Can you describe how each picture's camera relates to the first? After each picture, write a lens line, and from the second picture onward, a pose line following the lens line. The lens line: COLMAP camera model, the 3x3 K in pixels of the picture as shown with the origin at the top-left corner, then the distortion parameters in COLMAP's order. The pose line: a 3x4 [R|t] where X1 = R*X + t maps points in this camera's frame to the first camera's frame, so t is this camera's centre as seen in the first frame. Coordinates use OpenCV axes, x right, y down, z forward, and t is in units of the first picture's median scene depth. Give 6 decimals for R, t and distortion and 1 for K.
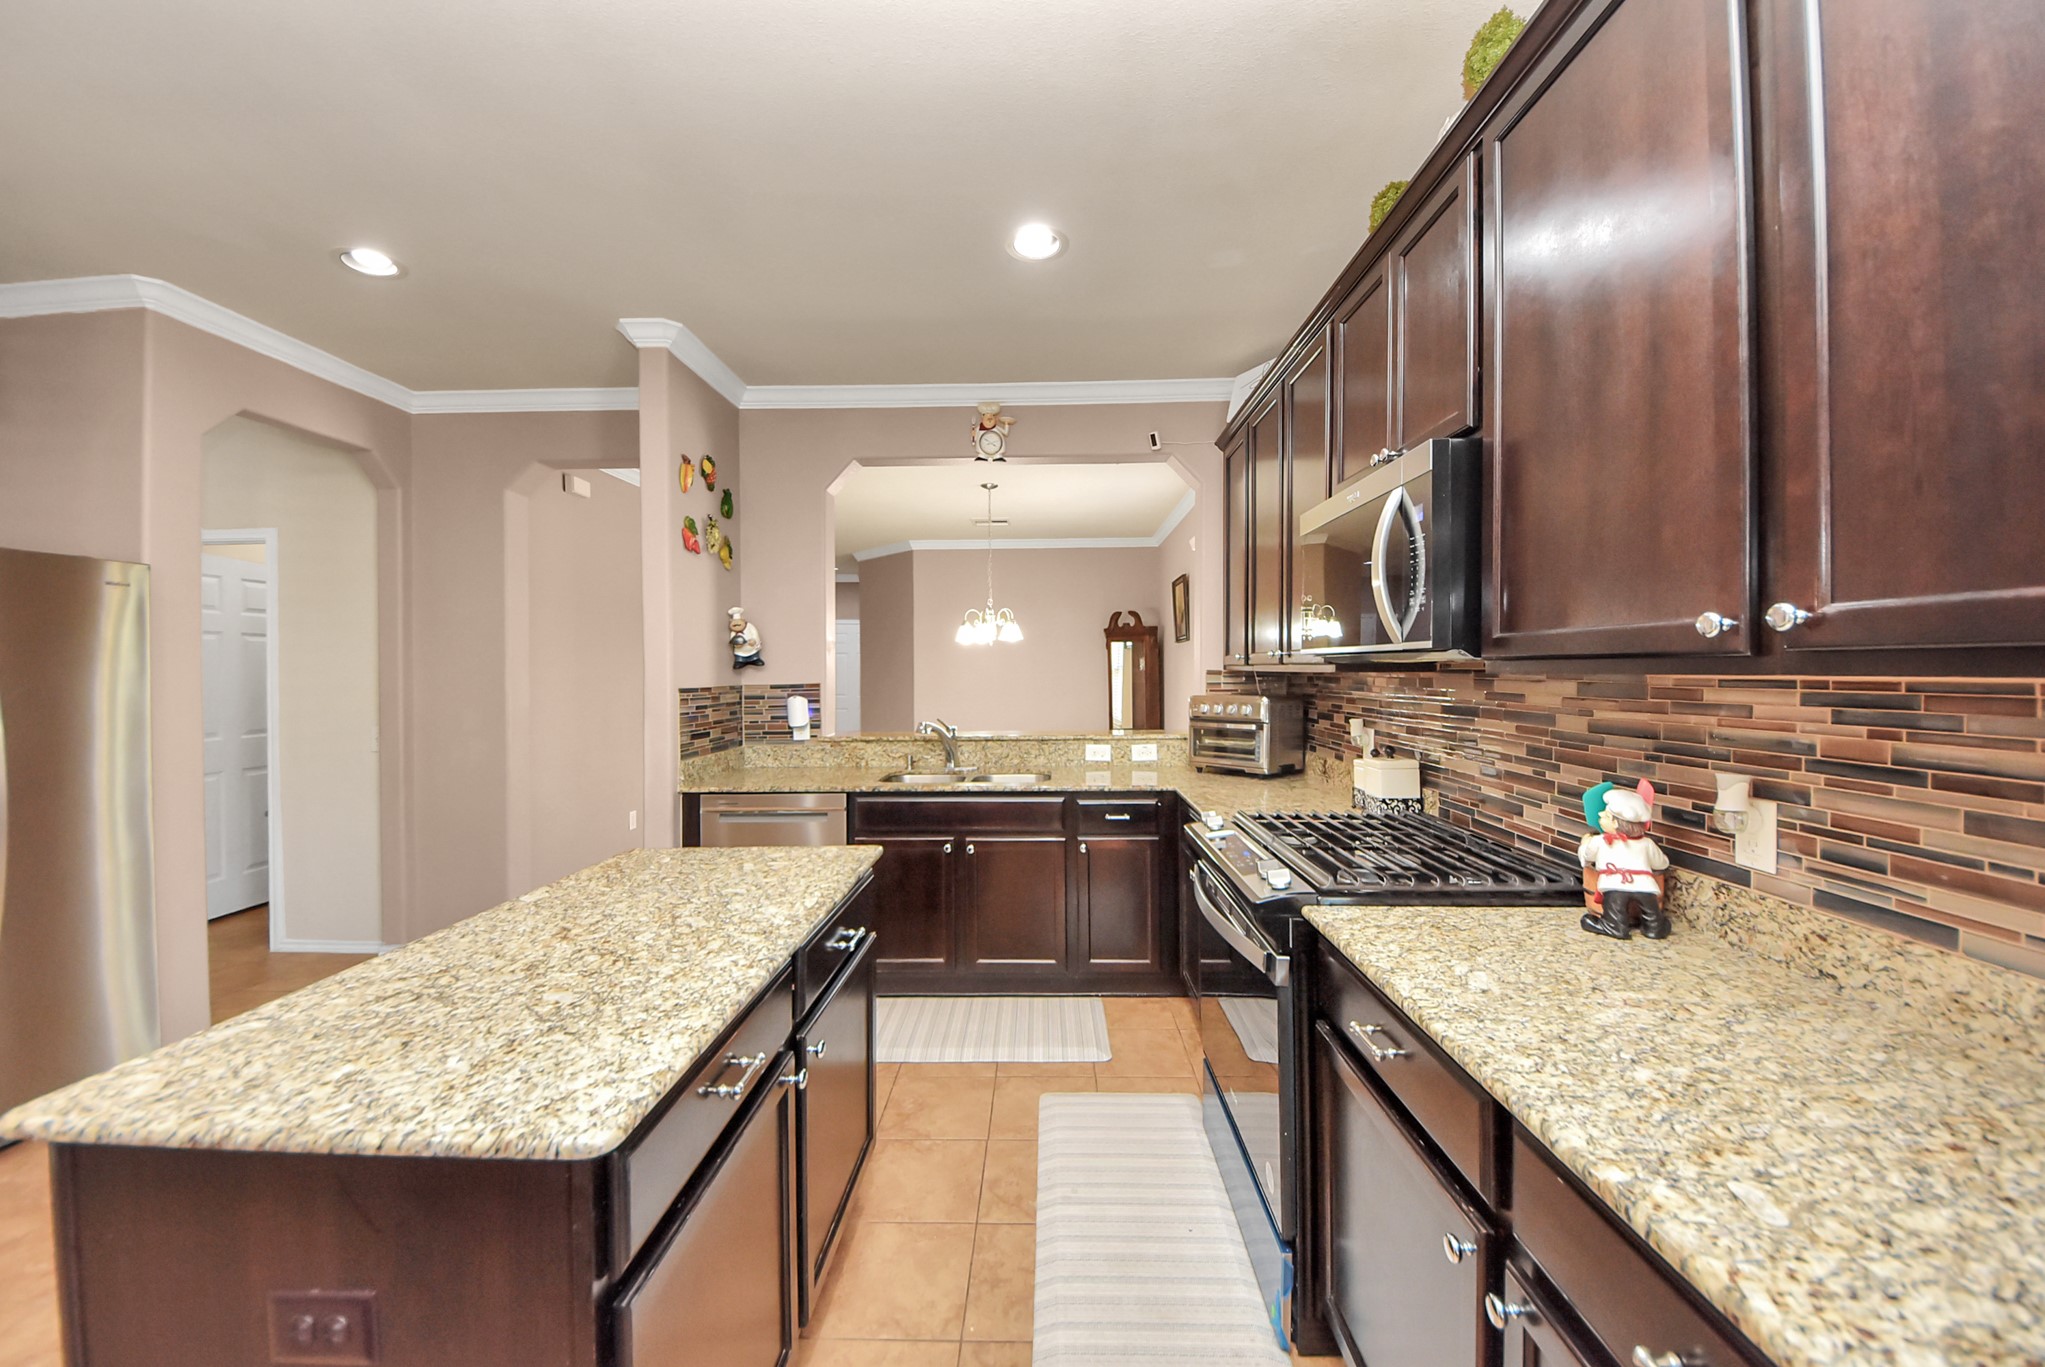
lens RADIAL K [[753.8, 0, 1012.1], [0, 753.8, 680.3], [0, 0, 1]] dist [0.011588, -0.007674]
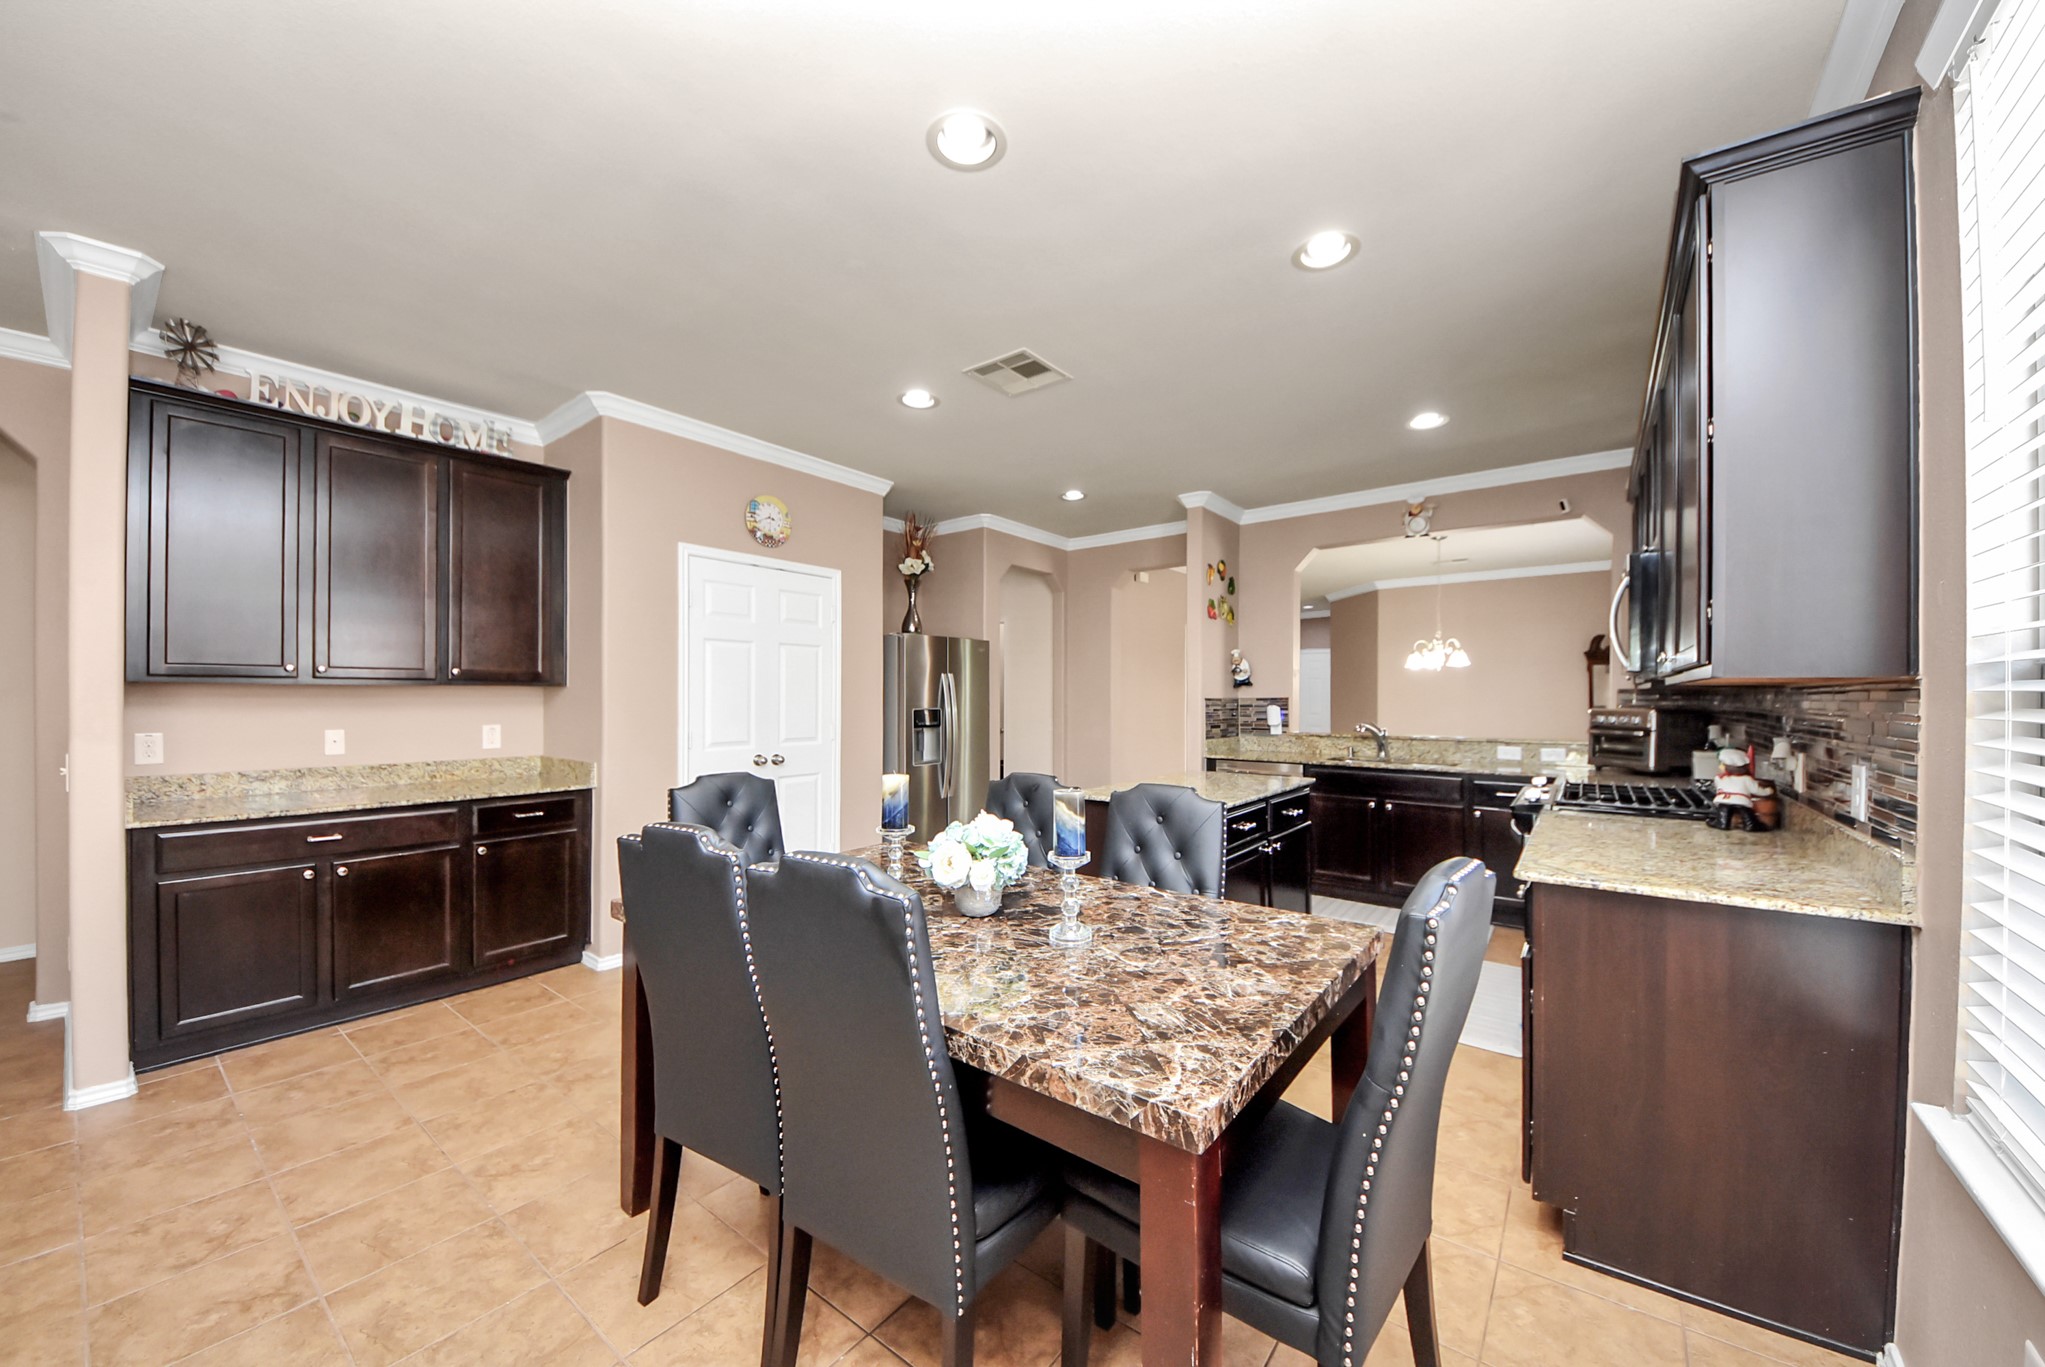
lens RADIAL K [[753.8, 0, 1029.7], [0, 753.8, 698.2], [0, 0, 1]] dist [0.011588, -0.007674]
pose [[0.828758, 0.008489, -0.559543, 0.180794], [-0.014341, 0.999879, -0.006072, 0.025473], [0.559424, 0.013056, 0.828779, -0.609692]]
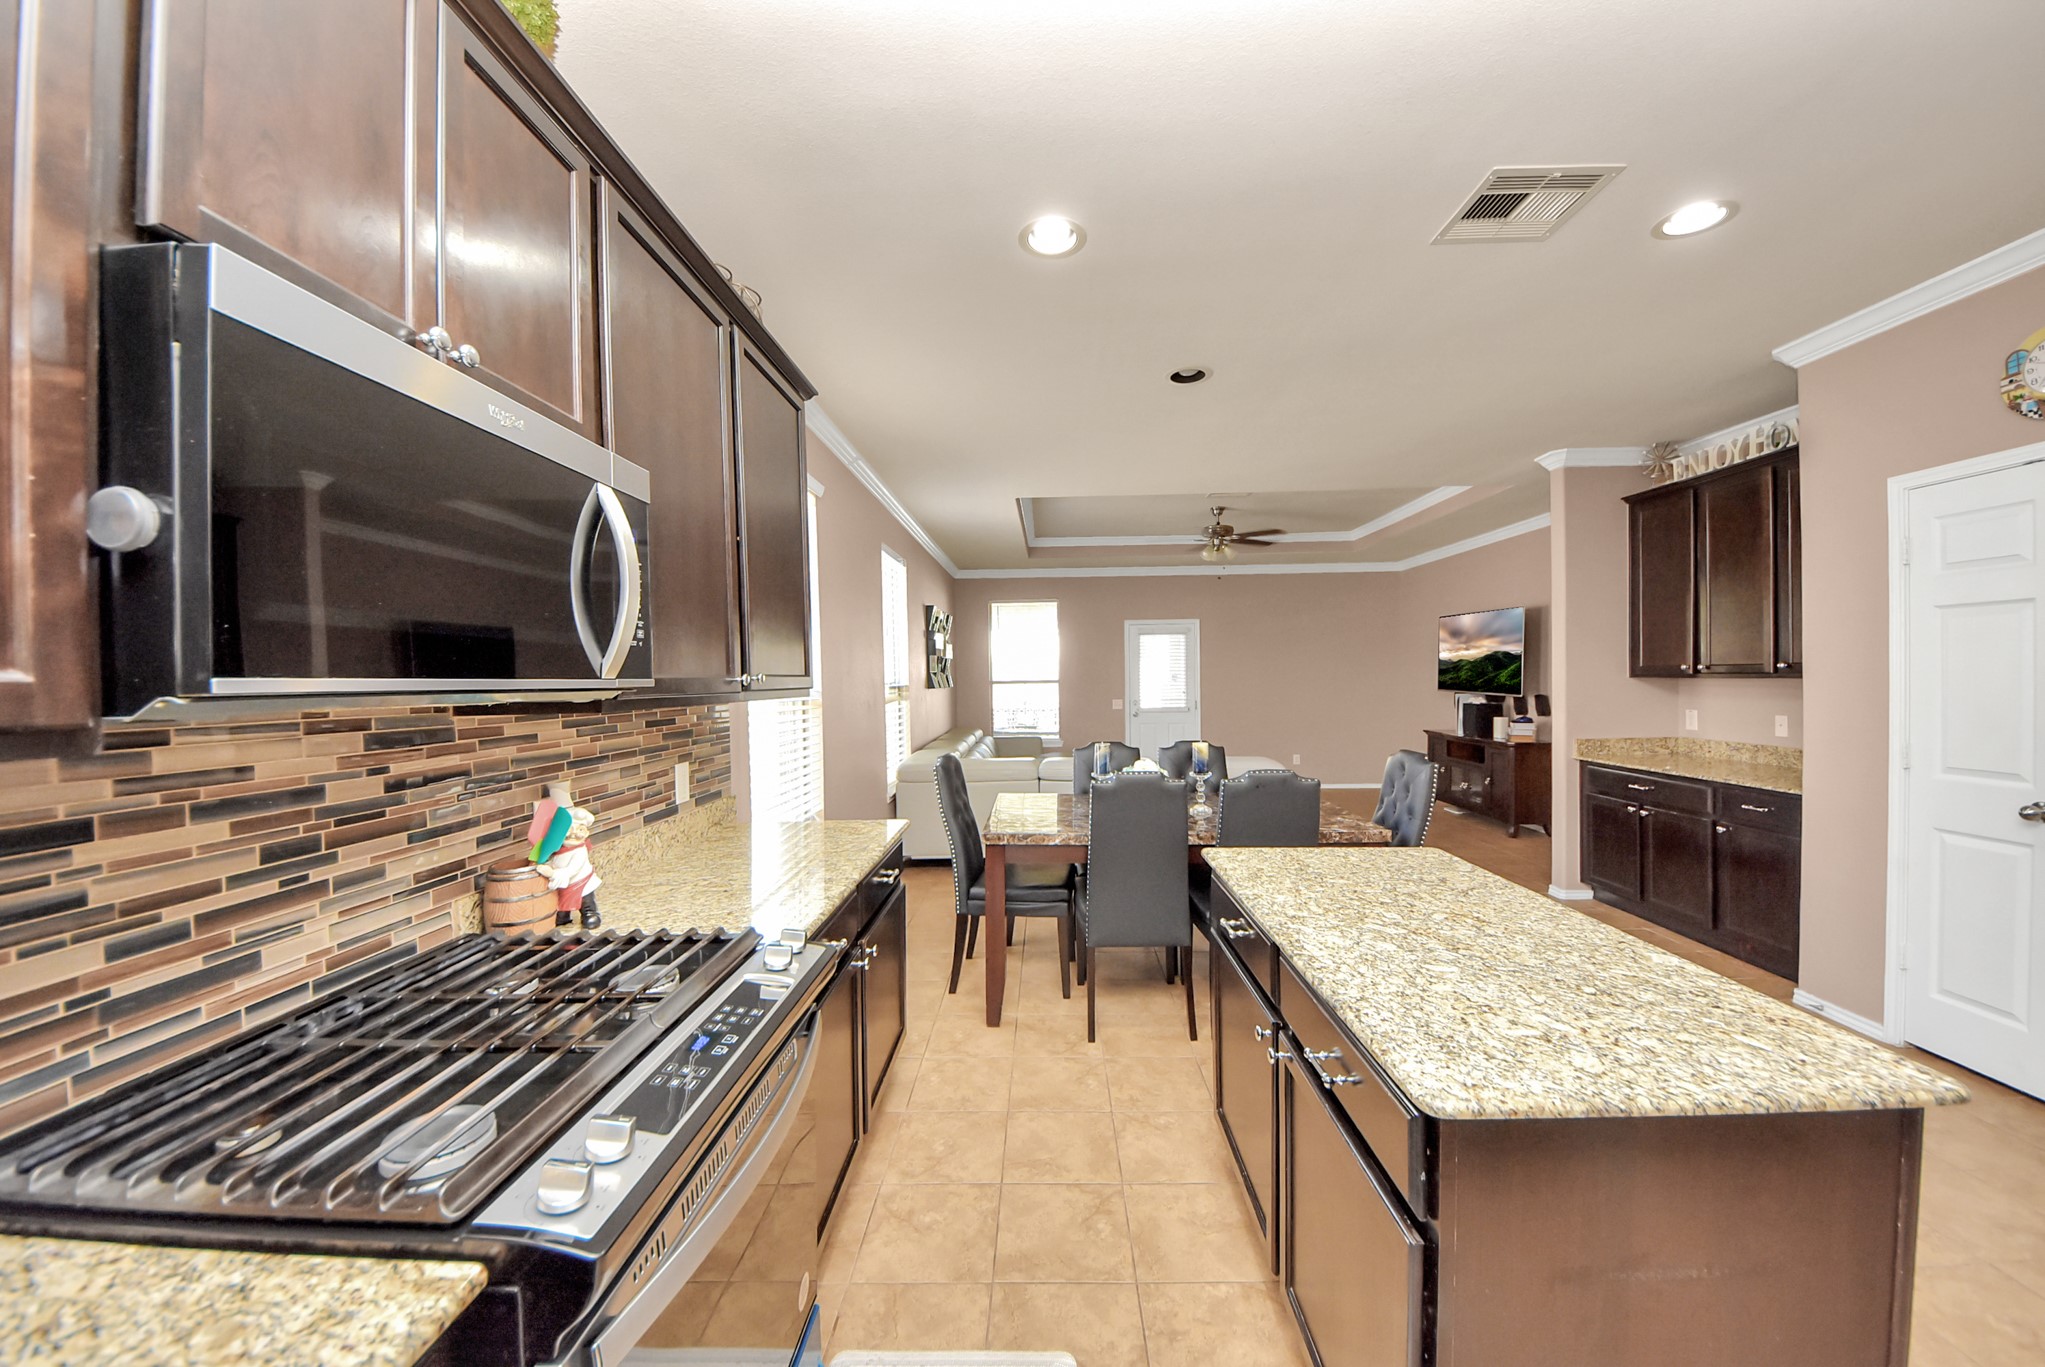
lens RADIAL K [[753.8, 0, 1019.6], [0, 753.8, 683.5], [0, 0, 1]] dist [0.011588, -0.007674]
pose [[-0.999783, 0.019108, -0.008344, 0.044174], [0.018902, 0.999529, 0.024156, -0.027826], [0.008802, 0.023993, -0.999673, 0.921067]]
